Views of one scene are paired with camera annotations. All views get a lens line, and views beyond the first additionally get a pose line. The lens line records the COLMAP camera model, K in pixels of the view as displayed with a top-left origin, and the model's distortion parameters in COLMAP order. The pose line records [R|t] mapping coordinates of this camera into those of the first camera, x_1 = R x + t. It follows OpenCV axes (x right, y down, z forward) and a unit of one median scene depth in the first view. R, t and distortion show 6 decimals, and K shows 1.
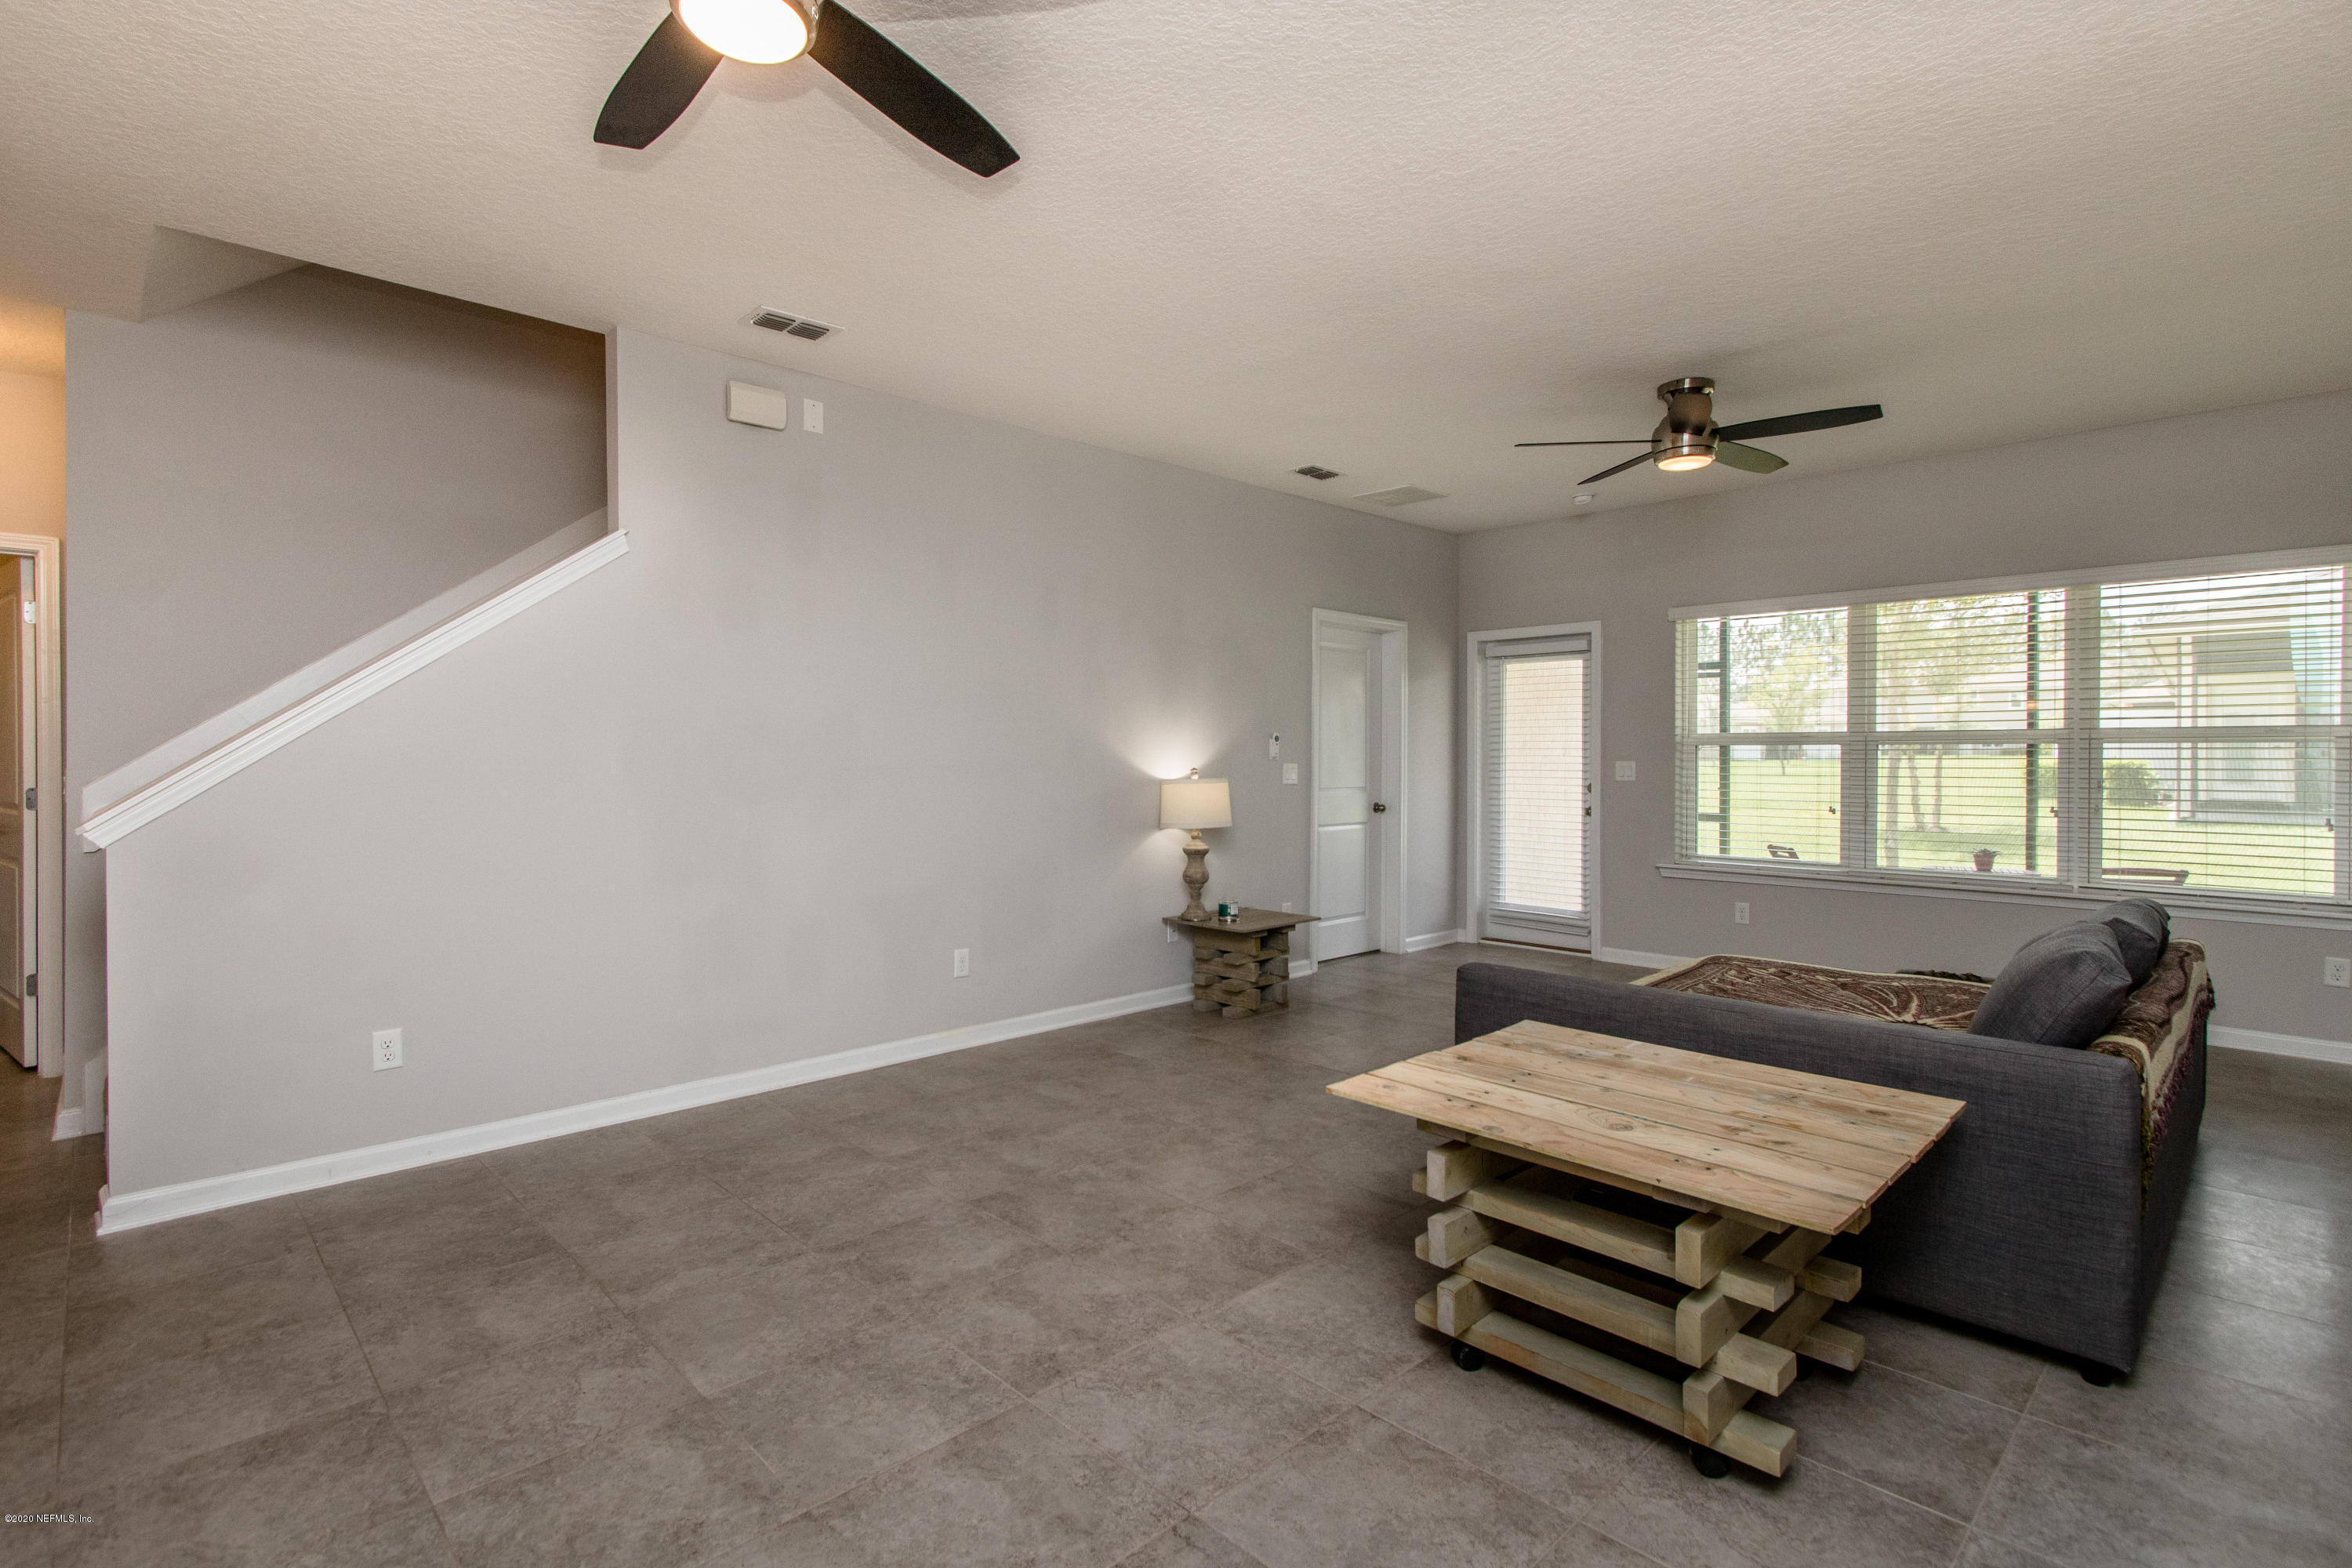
lens RADIAL K [[1112.8, 0, 1168.7], [0, 1112.8, 765.3], [0, 0, 1]] dist [0.007205, -0.004012]
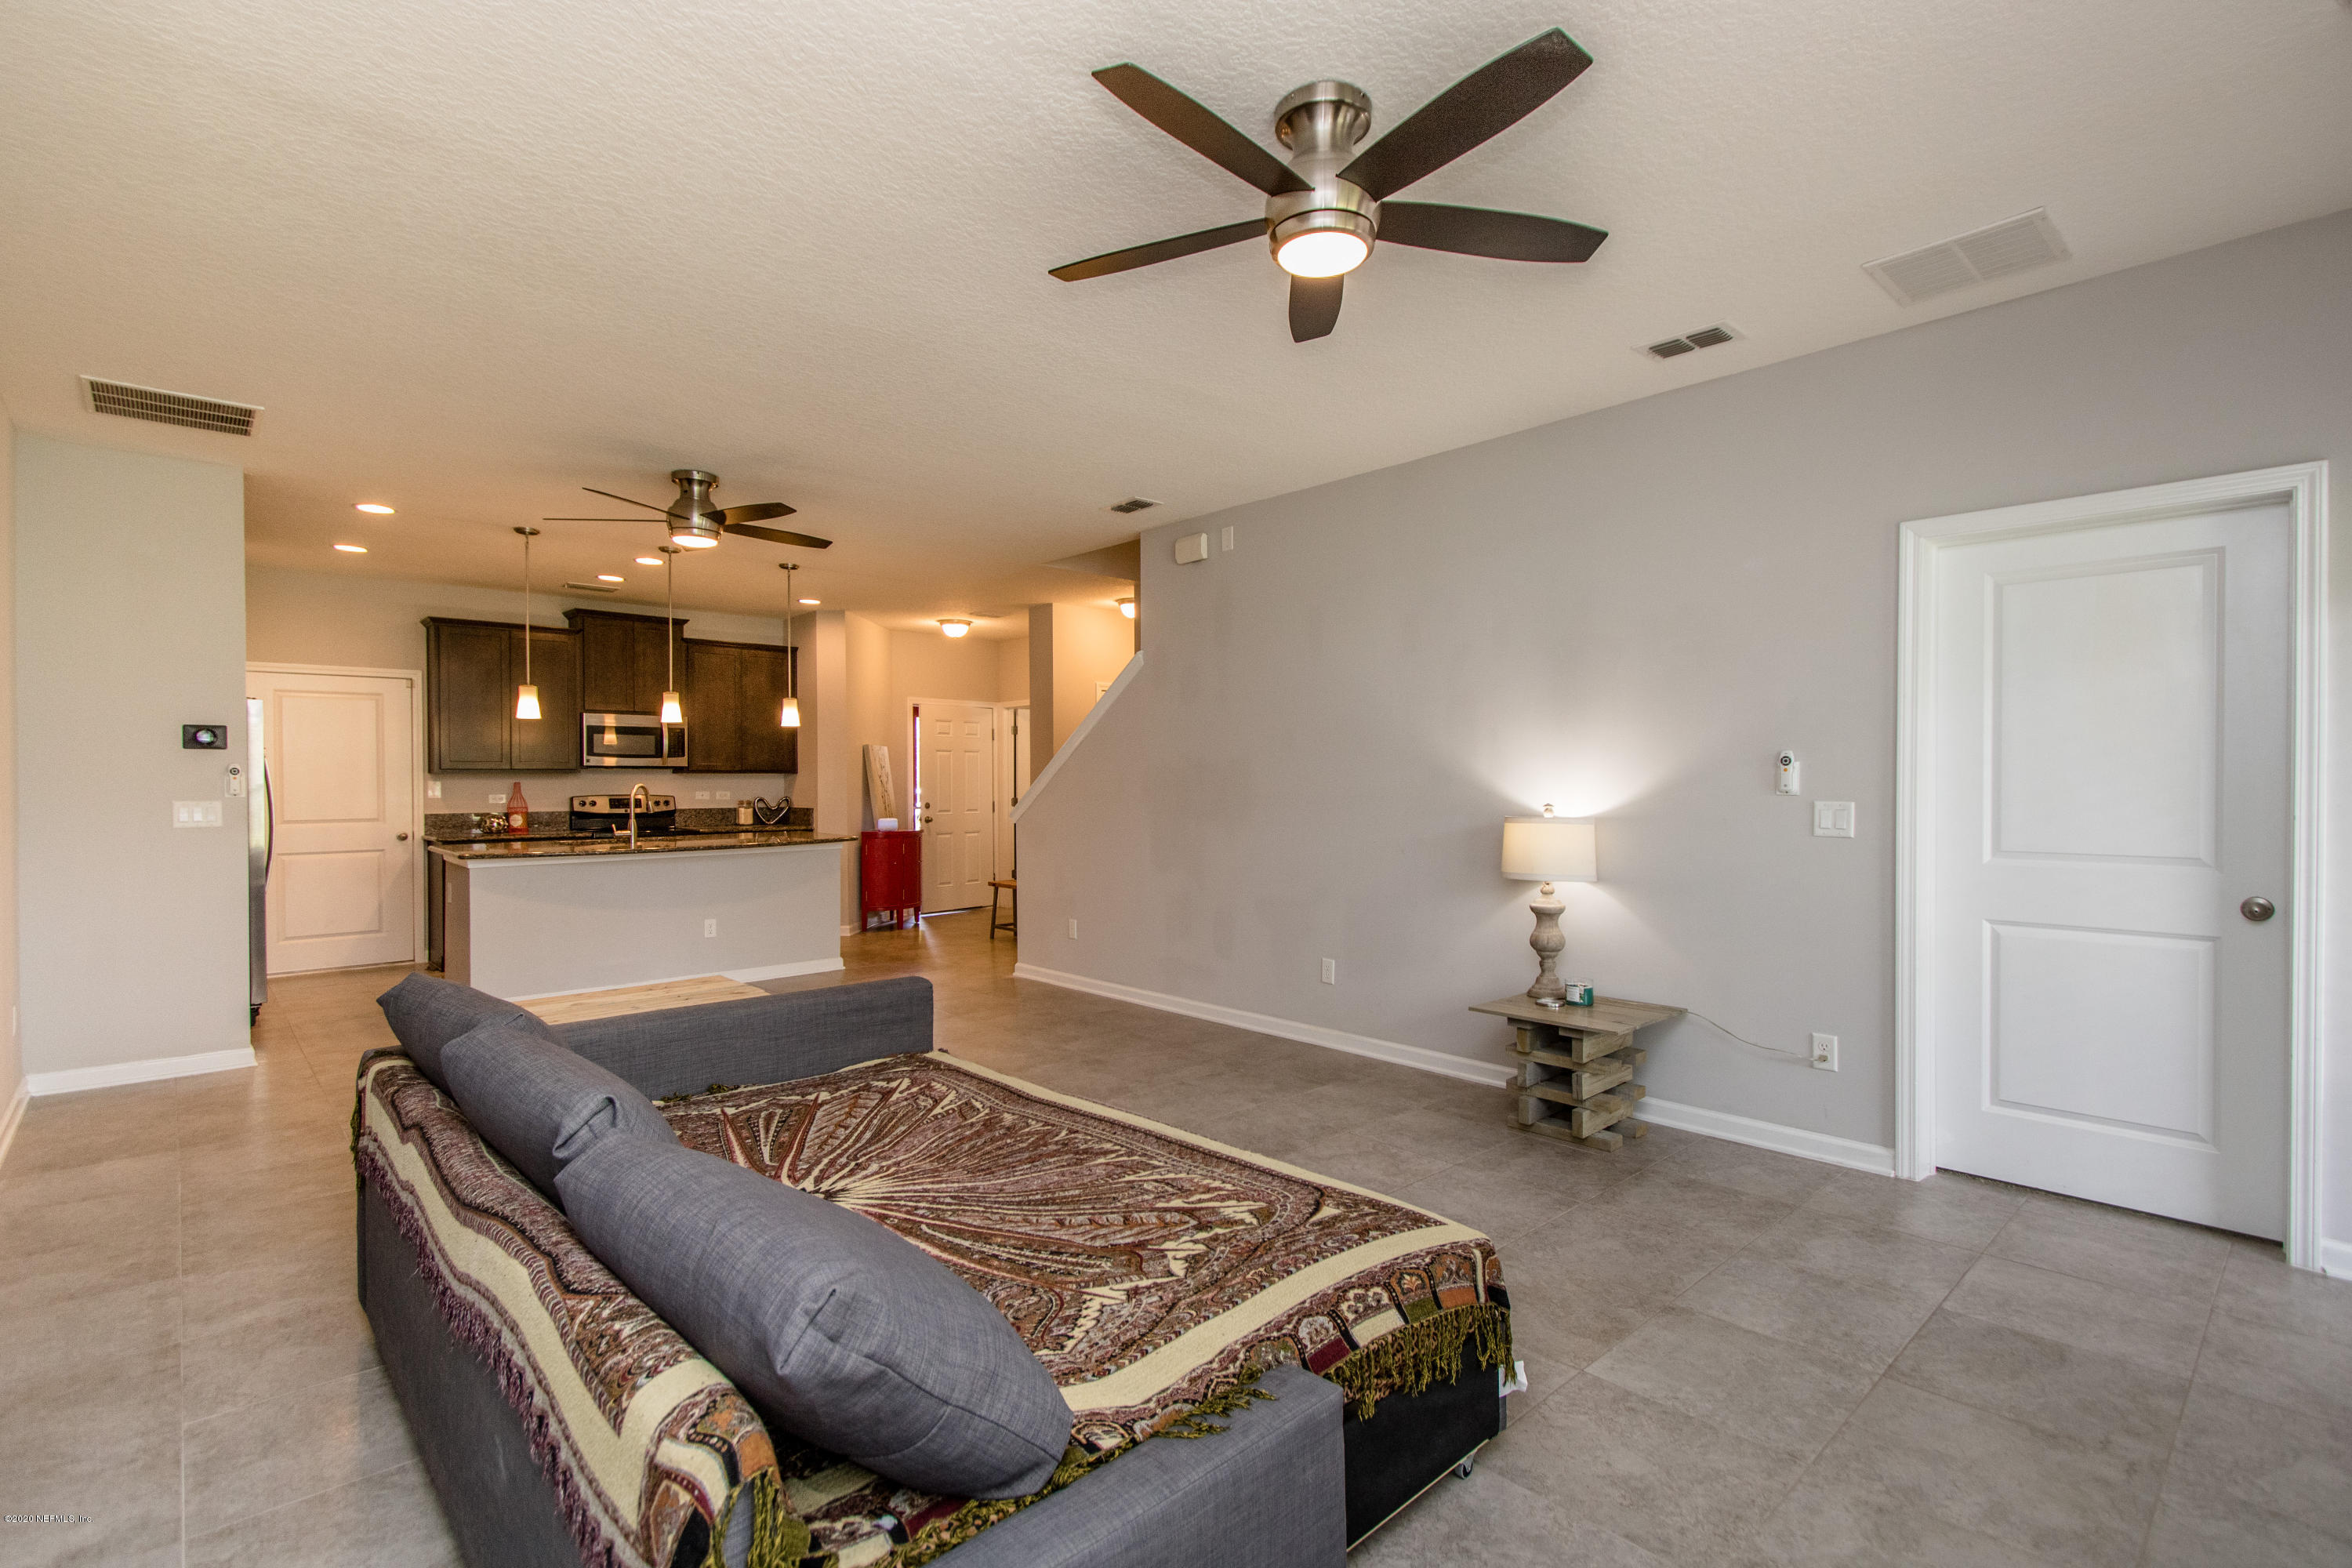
lens RADIAL K [[1091.9, 0, 1170.0], [0, 1091.9, 785.0], [0, 0, 1]] dist [0.000514, 0.000263]
pose [[-0.028418, 0.004172, -0.999587, 0.985607], [-0.005019, 0.999978, 0.004316, -0.015306], [0.999584, 0.005140, -0.028397, 0.930327]]
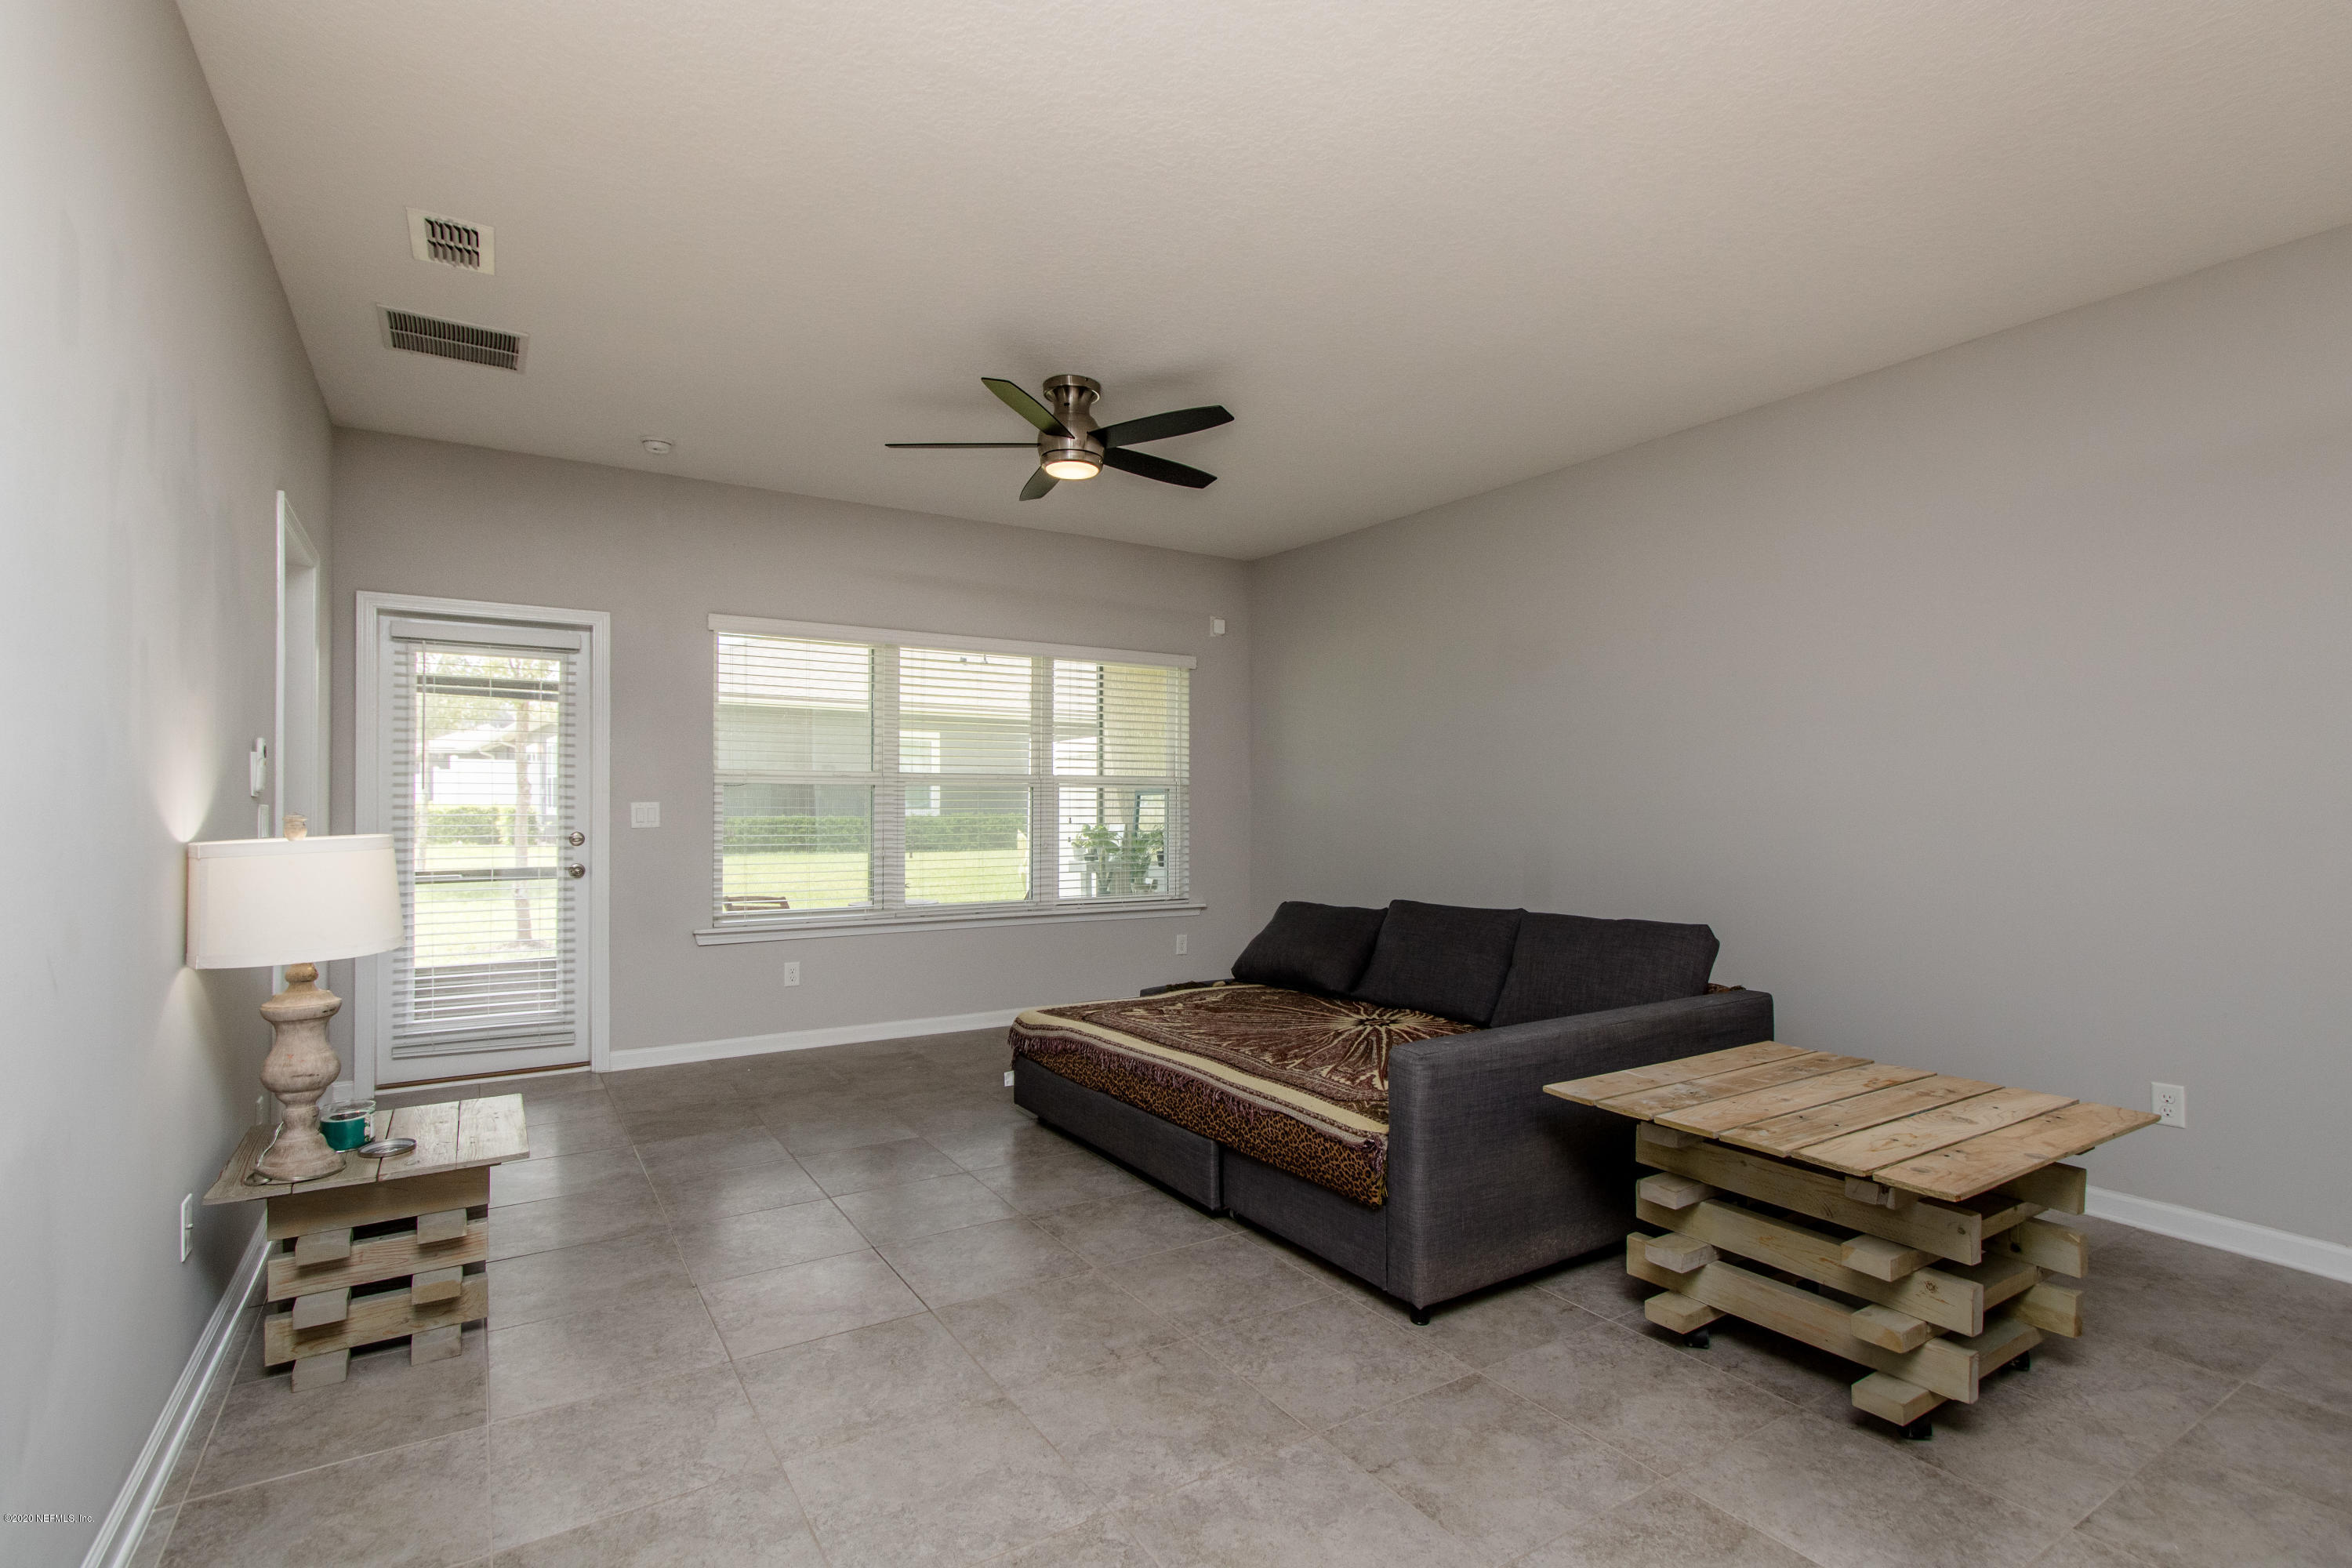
lens RADIAL K [[1108.1, 0, 1181.1], [0, 1108.1, 805.4], [0, 0, 1]] dist [0.000651, 0.000285]
pose [[0.195300, -0.000494, 0.980743, -0.395234], [0.006201, 0.999981, -0.000731, 0.002122], [-0.980724, 0.006224, 0.195300, 0.729832]]
